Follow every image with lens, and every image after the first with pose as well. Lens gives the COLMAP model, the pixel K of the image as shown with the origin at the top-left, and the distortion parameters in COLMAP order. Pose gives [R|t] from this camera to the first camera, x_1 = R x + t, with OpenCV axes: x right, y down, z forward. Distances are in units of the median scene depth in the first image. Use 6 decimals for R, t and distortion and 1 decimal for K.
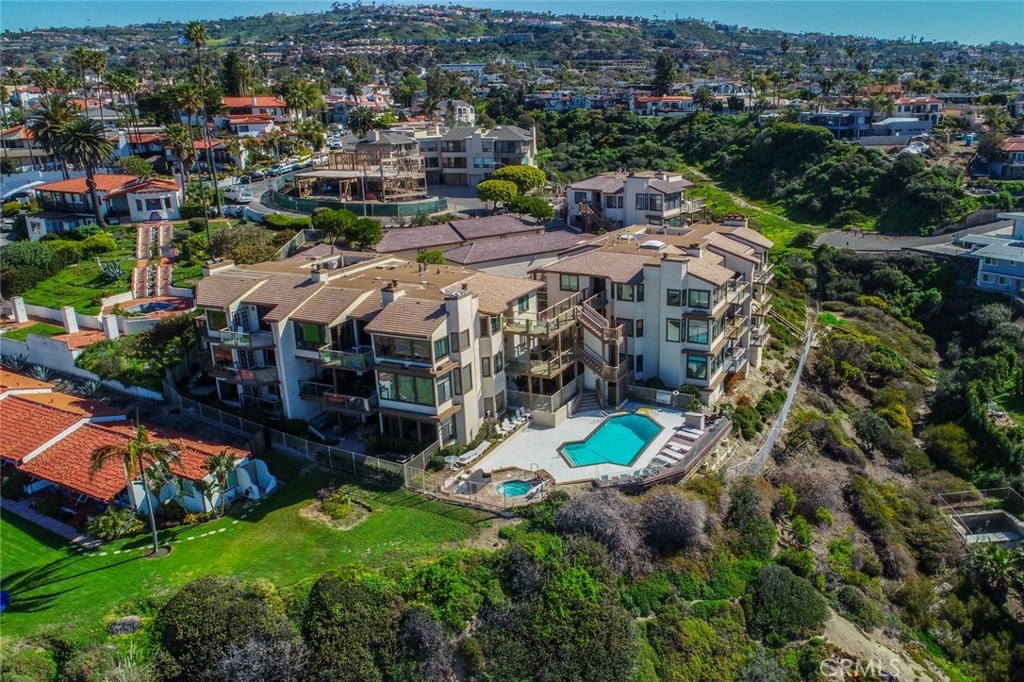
lens RADIAL K [[774.0, 0, 576.5], [0, 774.0, 341.9], [0, 0, 1]] dist [-0.004186, -0.005215]
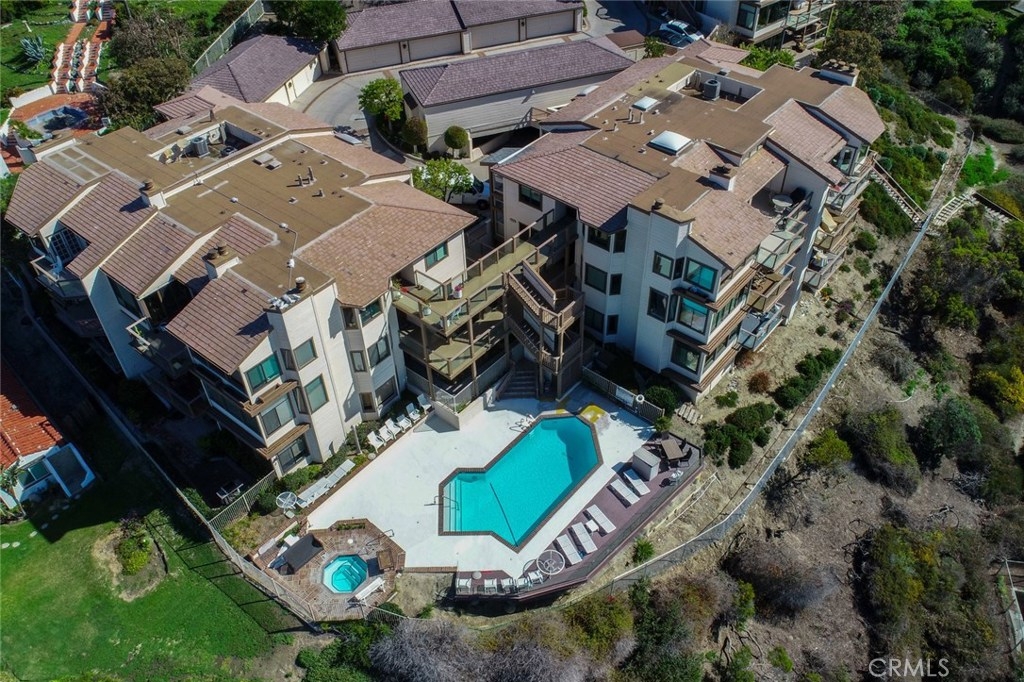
lens RADIAL K [[793.1, 0, 512.0], [0, 793.1, 341.0], [0, 0, 1]] dist [-0.006860, 0.002591]
pose [[0.965091, 0.177010, -0.193047, 0.155226], [-0.081340, 0.903172, 0.421503, -0.296209], [0.248964, -0.391086, 0.886041, 0.369707]]
